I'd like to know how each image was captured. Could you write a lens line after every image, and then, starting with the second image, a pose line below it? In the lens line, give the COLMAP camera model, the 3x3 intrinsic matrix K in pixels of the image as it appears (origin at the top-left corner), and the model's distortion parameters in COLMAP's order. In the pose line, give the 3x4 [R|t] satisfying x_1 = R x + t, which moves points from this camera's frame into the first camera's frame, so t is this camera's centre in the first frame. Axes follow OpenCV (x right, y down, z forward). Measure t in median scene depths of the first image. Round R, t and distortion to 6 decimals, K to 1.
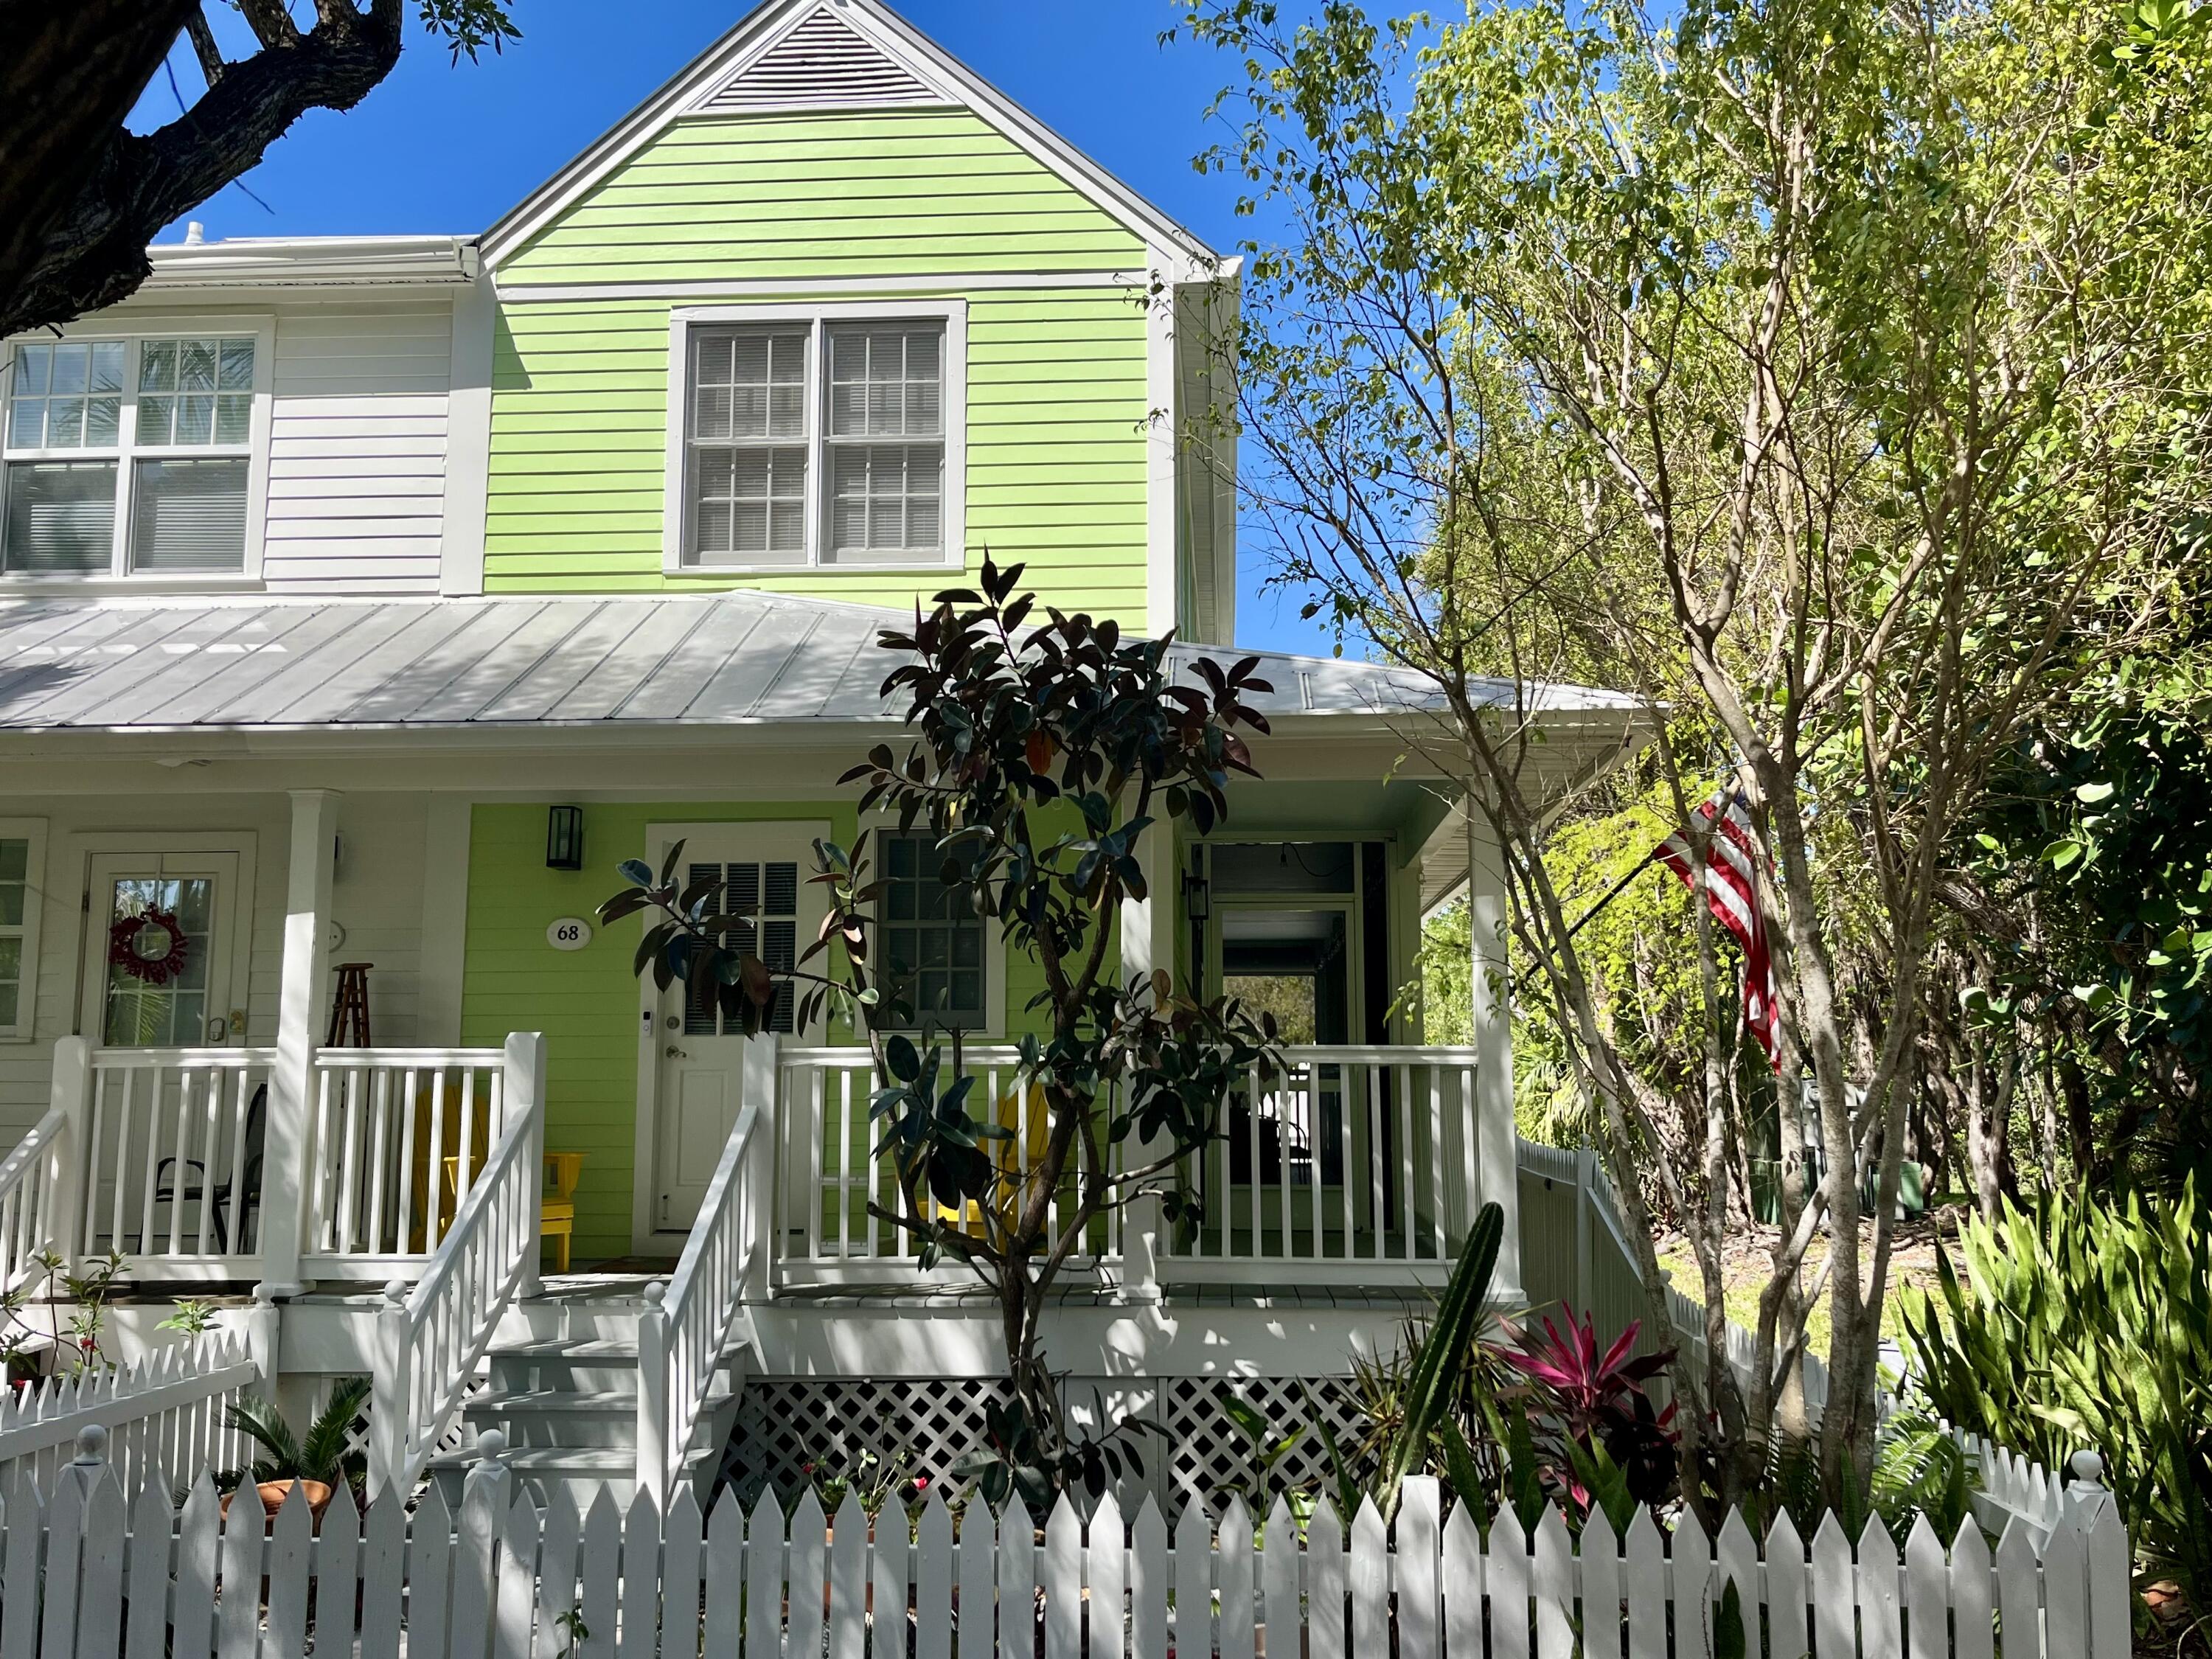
lens RADIAL K [[1809.4, 0, 1103.2], [0, 1809.4, 834.6], [0, 0, 1]] dist [0.033557, 0.004308]
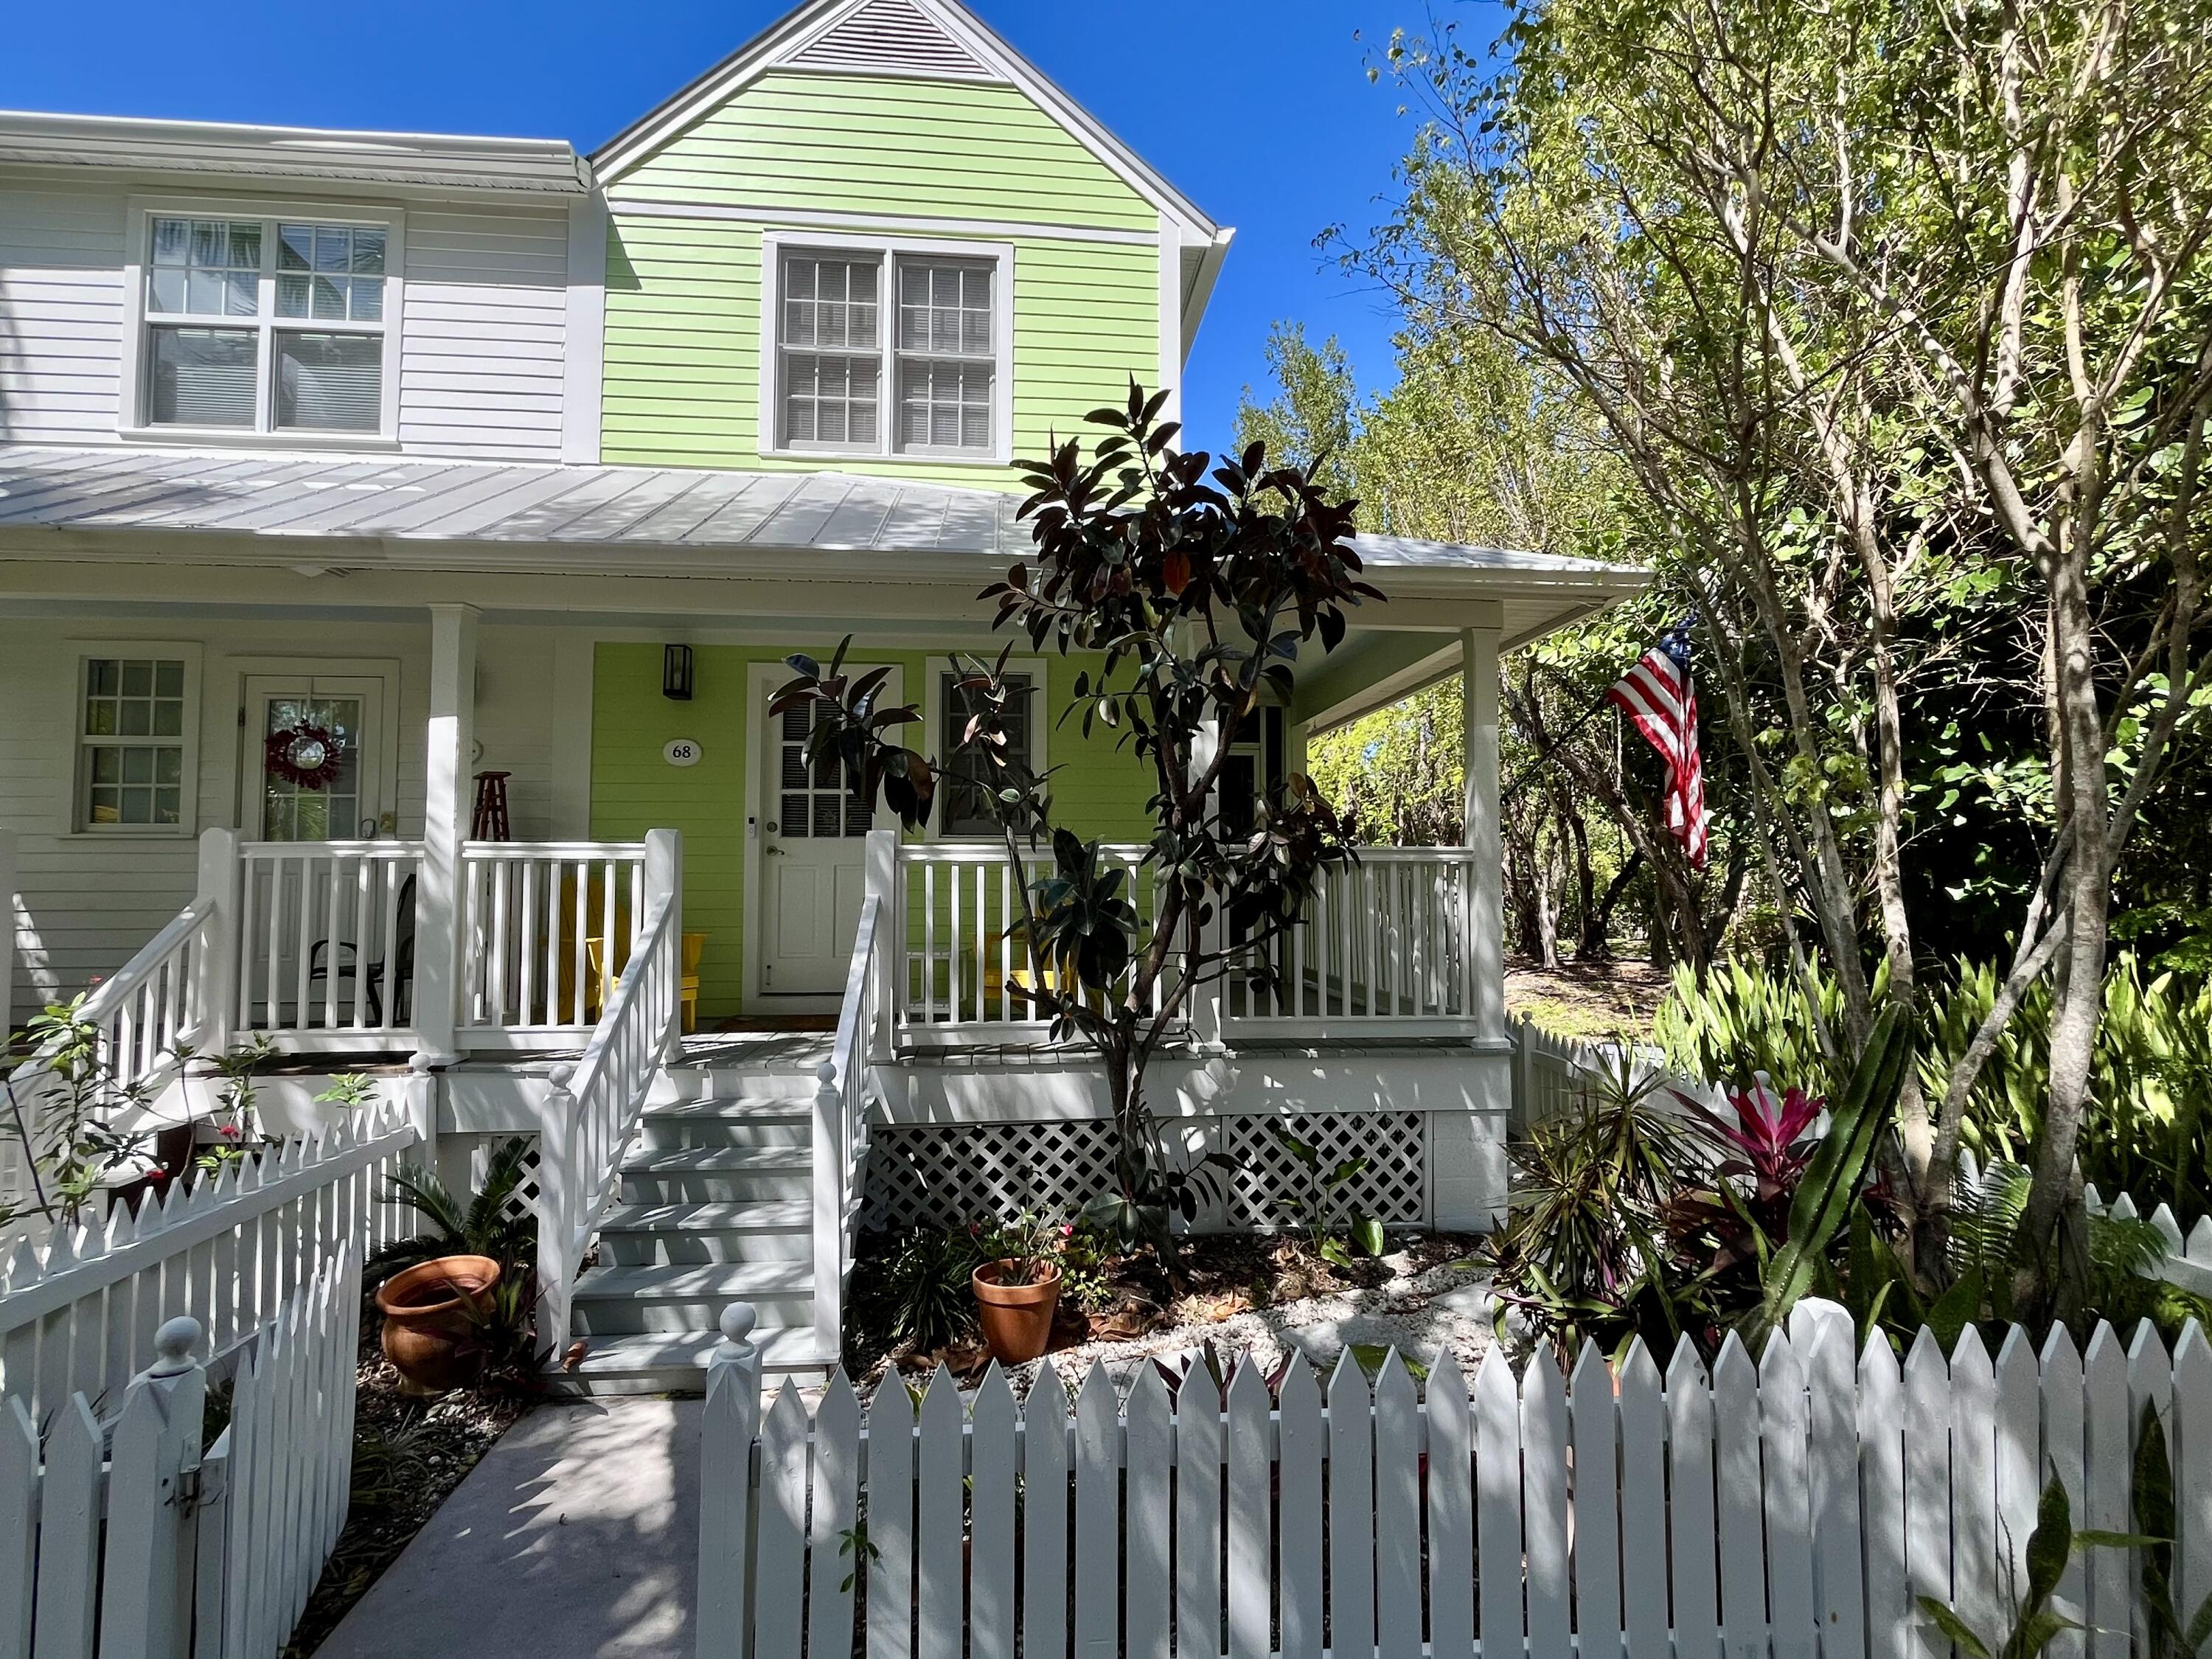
lens RADIAL K [[1038.9, 0, 1108.0], [0, 1038.9, 827.5], [0, 0, 1]] dist [-0.001199, 0.001378]
pose [[0.987394, 0.009426, 0.157999, -0.129449], [-0.022907, 0.996226, 0.083718, 0.041846], [-0.156613, -0.086282, 0.983884, 0.284763]]
